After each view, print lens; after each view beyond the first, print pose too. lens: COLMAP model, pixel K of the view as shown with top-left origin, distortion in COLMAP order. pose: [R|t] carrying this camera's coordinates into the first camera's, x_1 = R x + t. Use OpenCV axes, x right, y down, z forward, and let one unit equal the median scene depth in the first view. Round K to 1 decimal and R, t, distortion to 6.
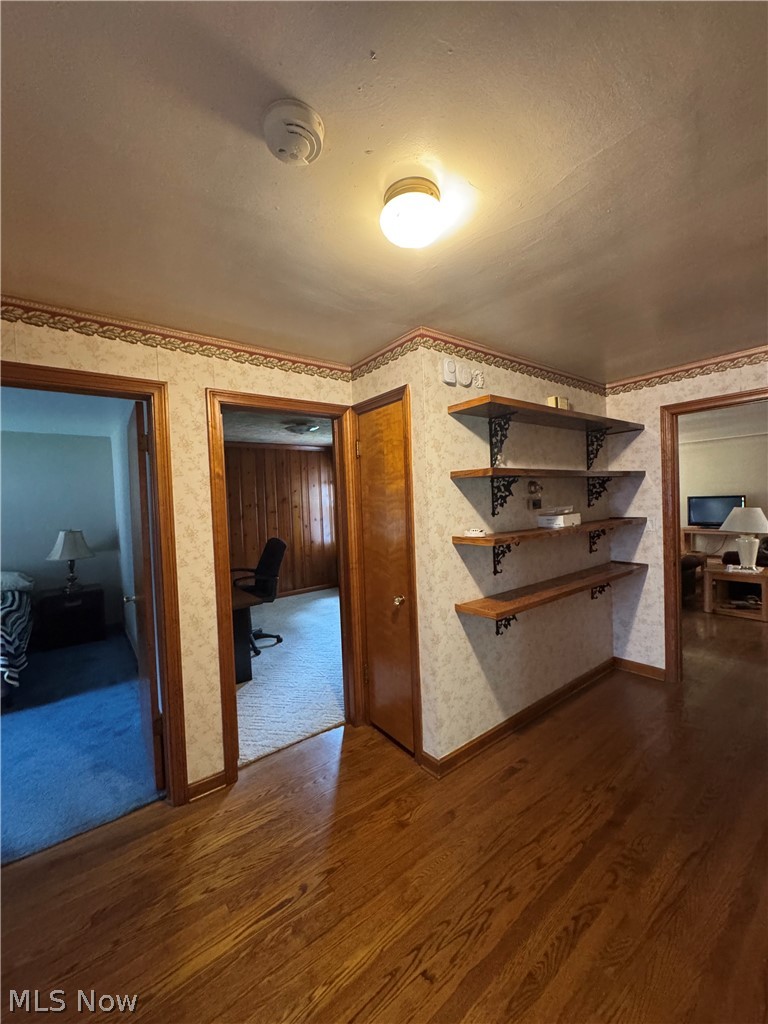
lens RADIAL K [[408.1, 0, 384.0], [0, 408.1, 512.0], [0, 0, 1]] dist [-0.001130, -0.000142]
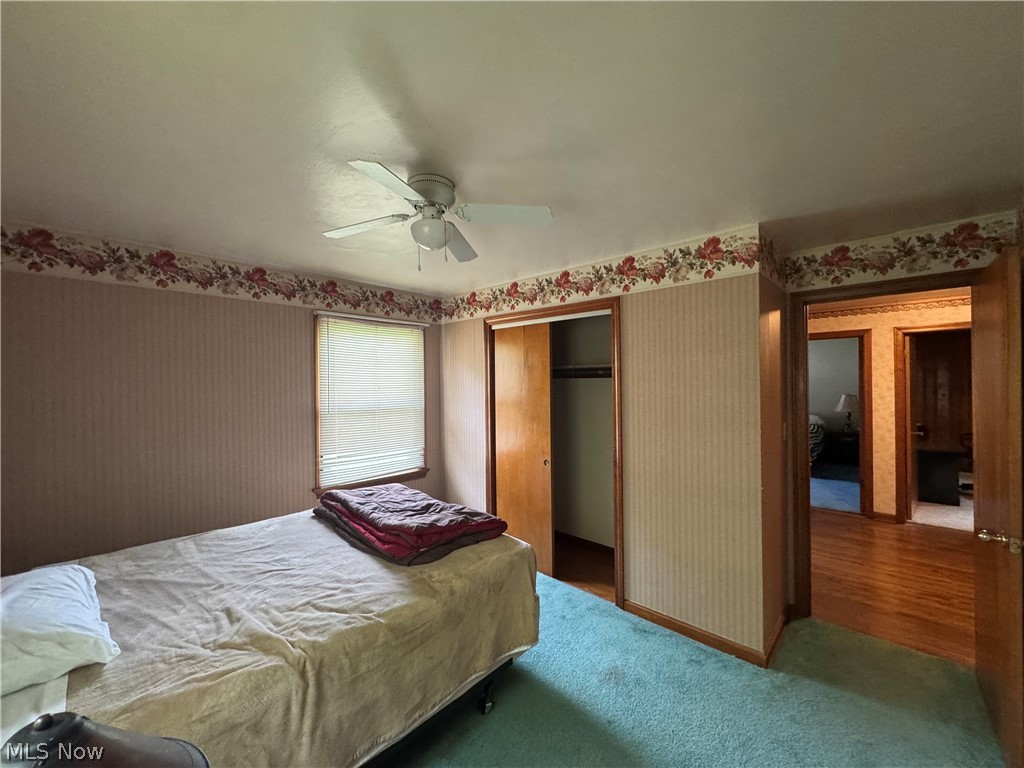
lens RADIAL K [[408.1, 0, 512.0], [0, 408.1, 384.0], [0, 0, 1]] dist [-0.001130, -0.000142]
pose [[0.158747, 0.039223, -0.986540, 1.260677], [-0.026161, 0.999027, 0.035509, -0.037456], [0.986973, 0.020172, 0.159619, -1.192019]]
